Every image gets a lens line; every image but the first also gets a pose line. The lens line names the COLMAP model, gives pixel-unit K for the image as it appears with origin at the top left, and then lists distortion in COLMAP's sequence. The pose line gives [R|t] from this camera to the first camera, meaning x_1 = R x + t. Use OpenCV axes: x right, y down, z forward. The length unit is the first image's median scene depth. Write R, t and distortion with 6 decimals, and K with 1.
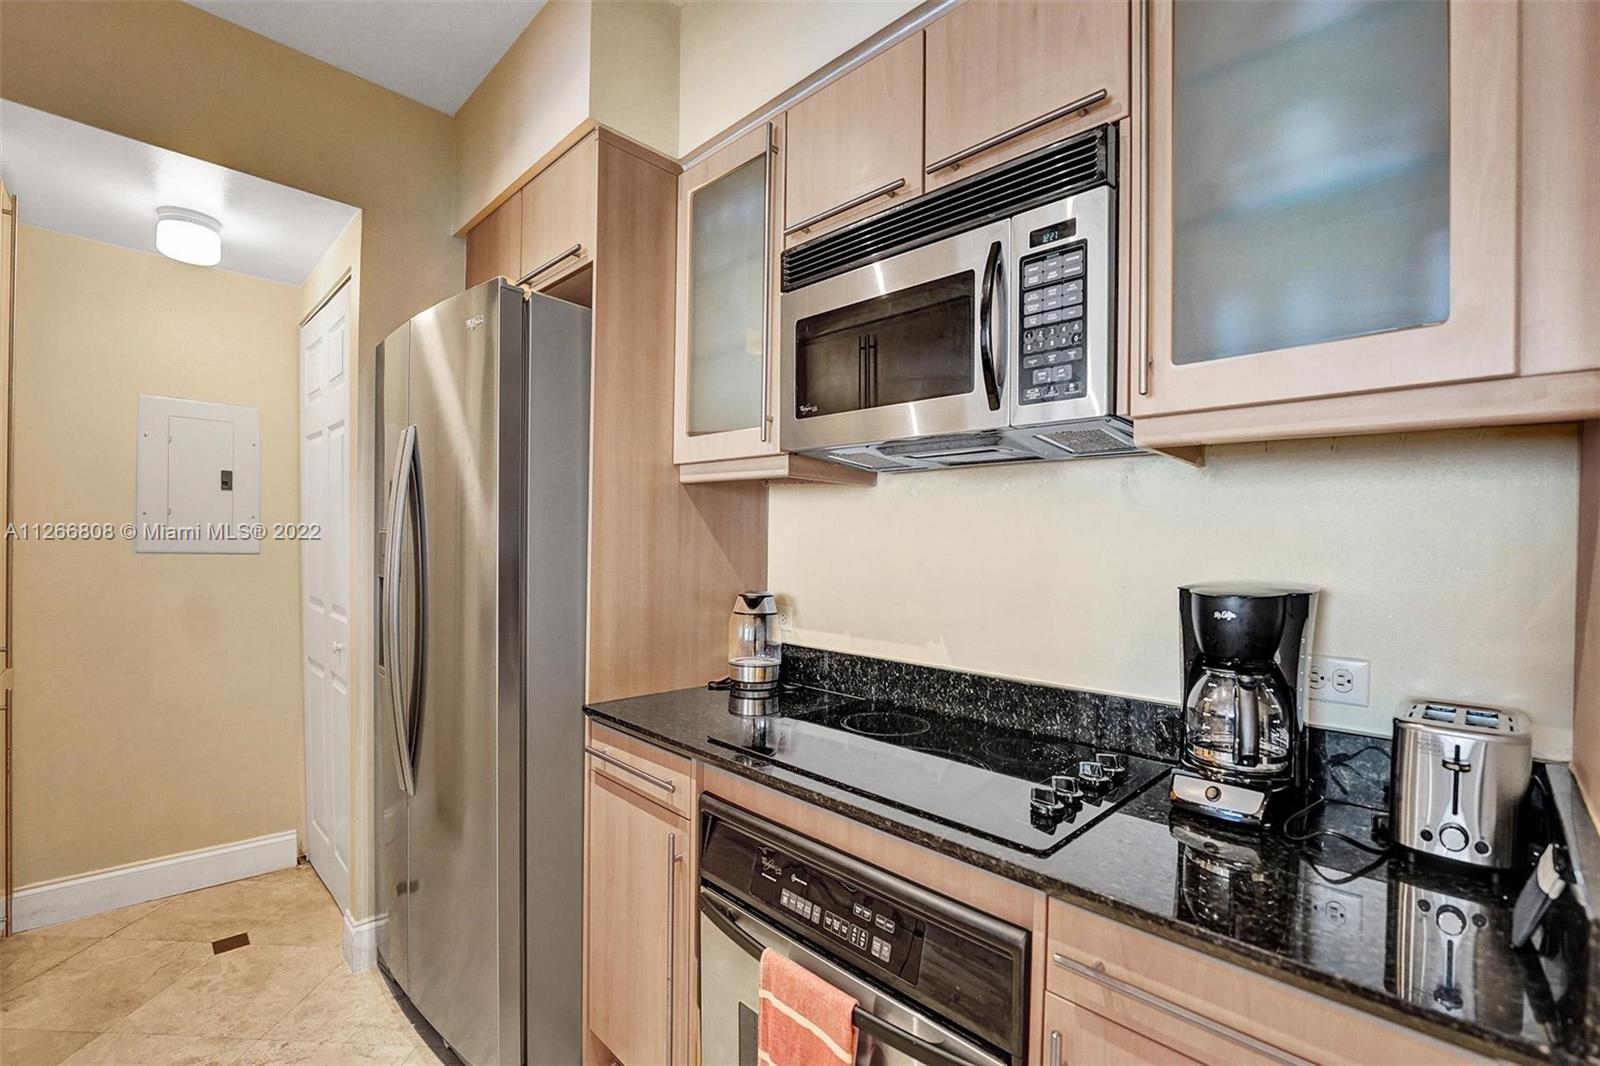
lens RADIAL K [[698.1, 0, 795.9], [0, 698.1, 548.8], [0, 0, 1]] dist [-0.016826, 0.000164]
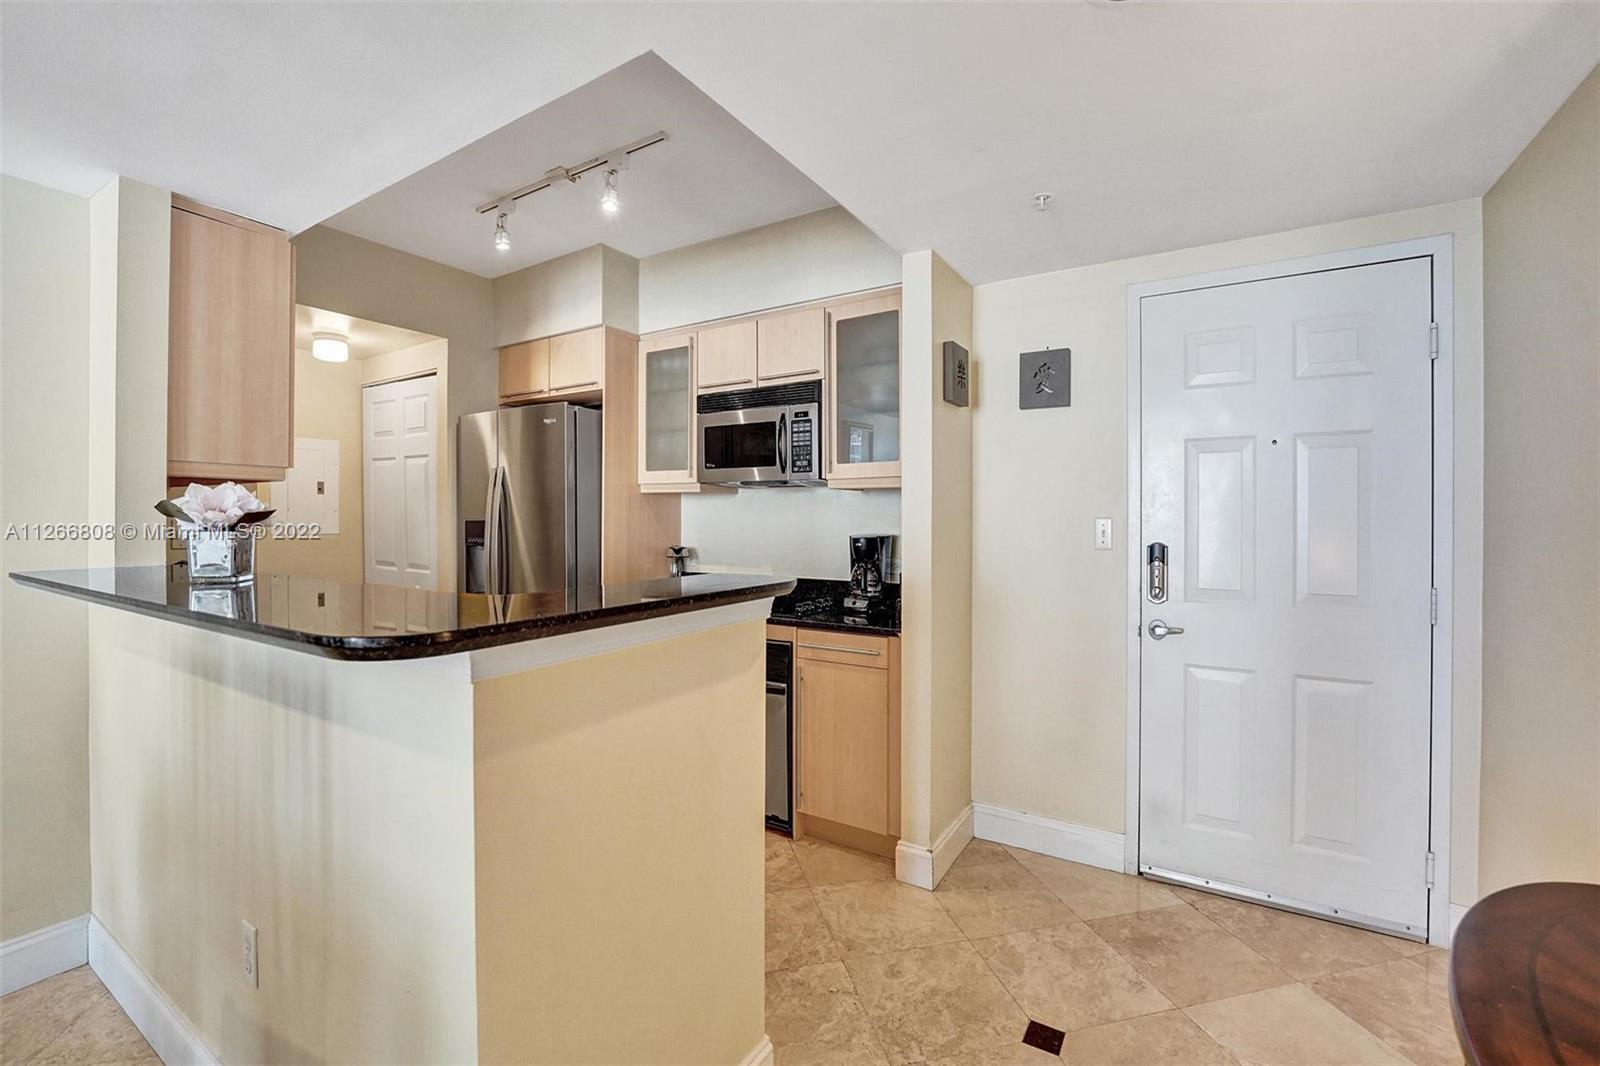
lens RADIAL K [[676.6, 0, 792.5], [0, 676.6, 514.9], [0, 0, 1]] dist [-0.010813, 0.000095]
pose [[0.975244, -0.016856, 0.220488, -0.229807], [0.018702, 0.999805, -0.006287, -0.014256], [-0.220339, 0.010255, 0.975370, -1.354318]]
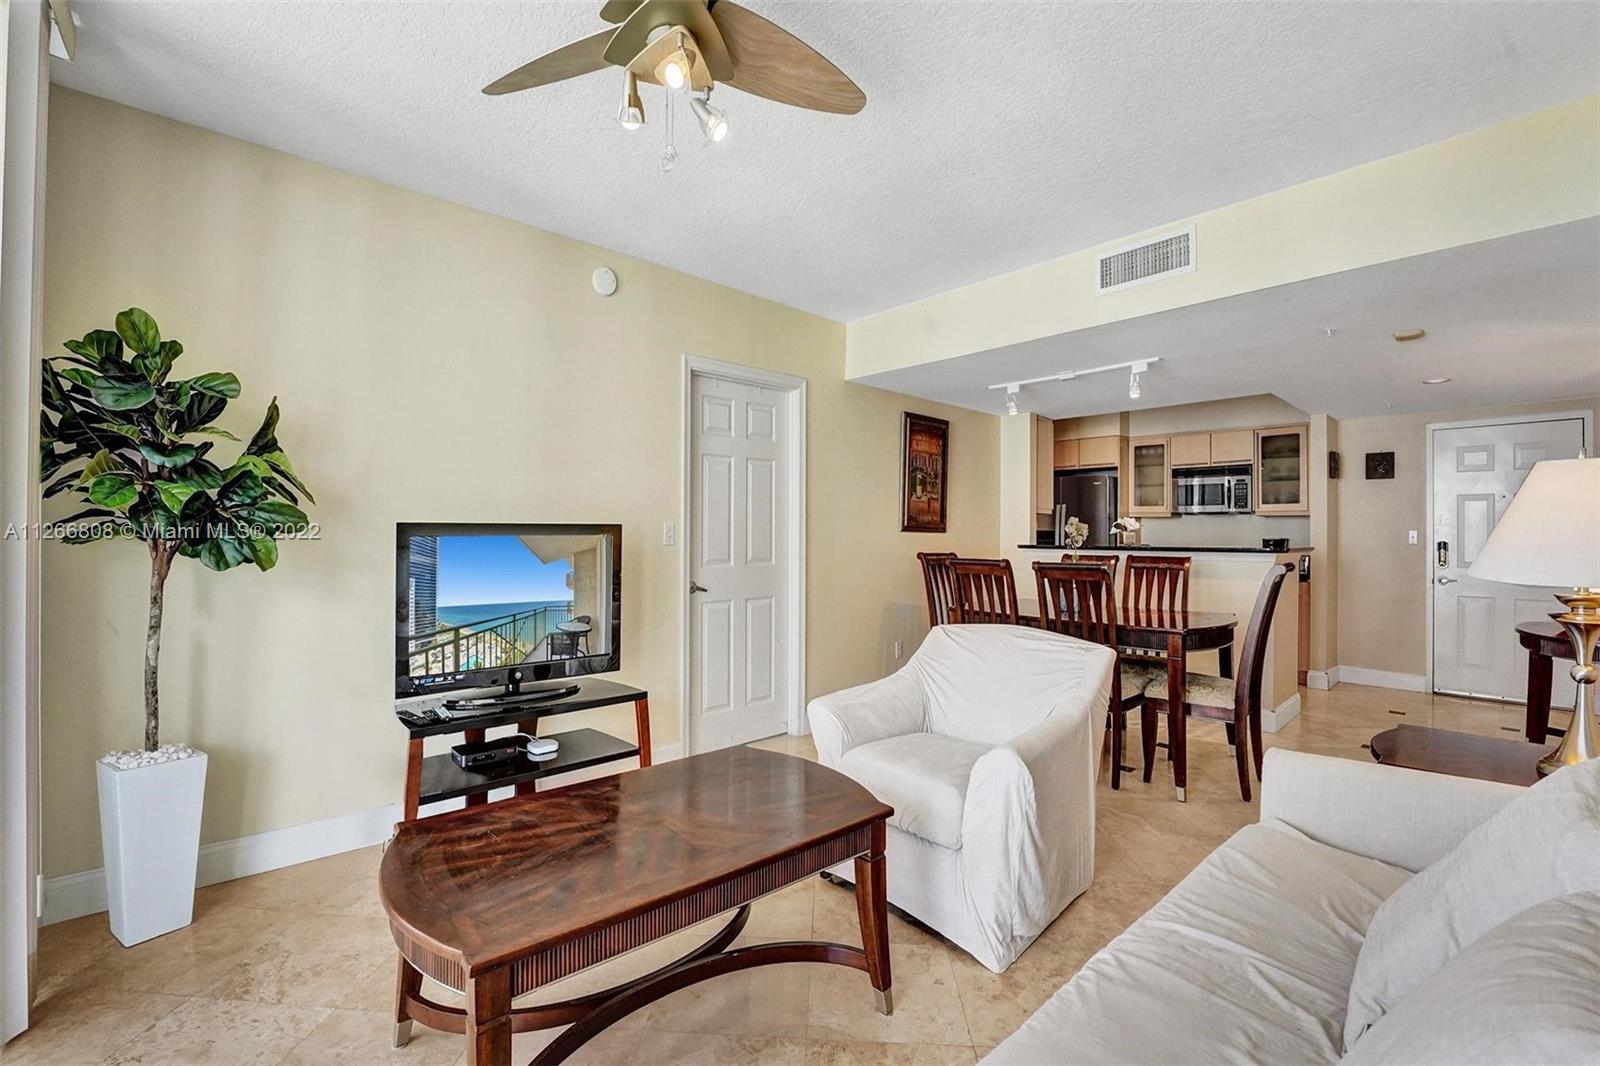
lens RADIAL K [[678.3, 0, 803.5], [0, 678.3, 527.6], [0, 0, 1]] dist [-0.009575, 0.000054]
pose [[0.999860, -0.012238, -0.011428, -2.652342], [0.012080, 0.999832, -0.013798, -0.003465], [0.011595, 0.013658, 0.999839, -3.870453]]
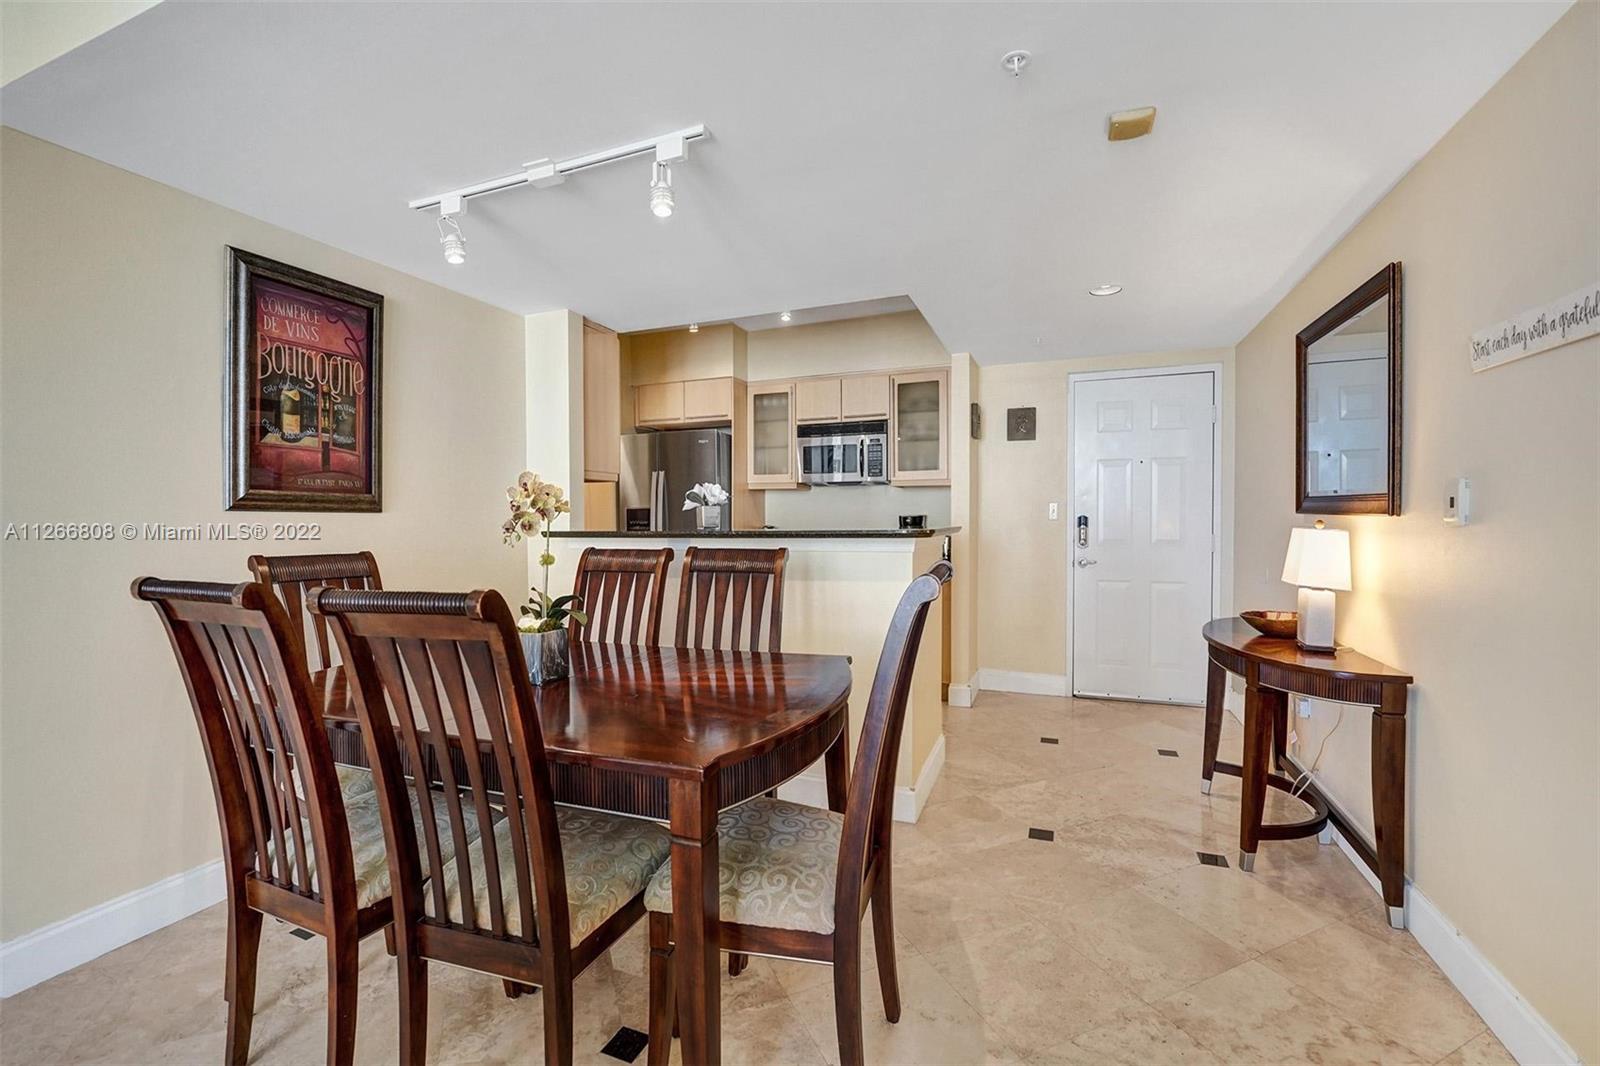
lens RADIAL K [[711.6, 0, 769.4], [0, 711.6, 534.5], [0, 0, 1]] dist [0.000132, 0.000162]
pose [[0.920418, -0.036379, 0.389240, -1.694403], [0.027939, 0.999236, 0.027325, 0.022363], [-0.389936, -0.014275, 0.920731, -2.453764]]
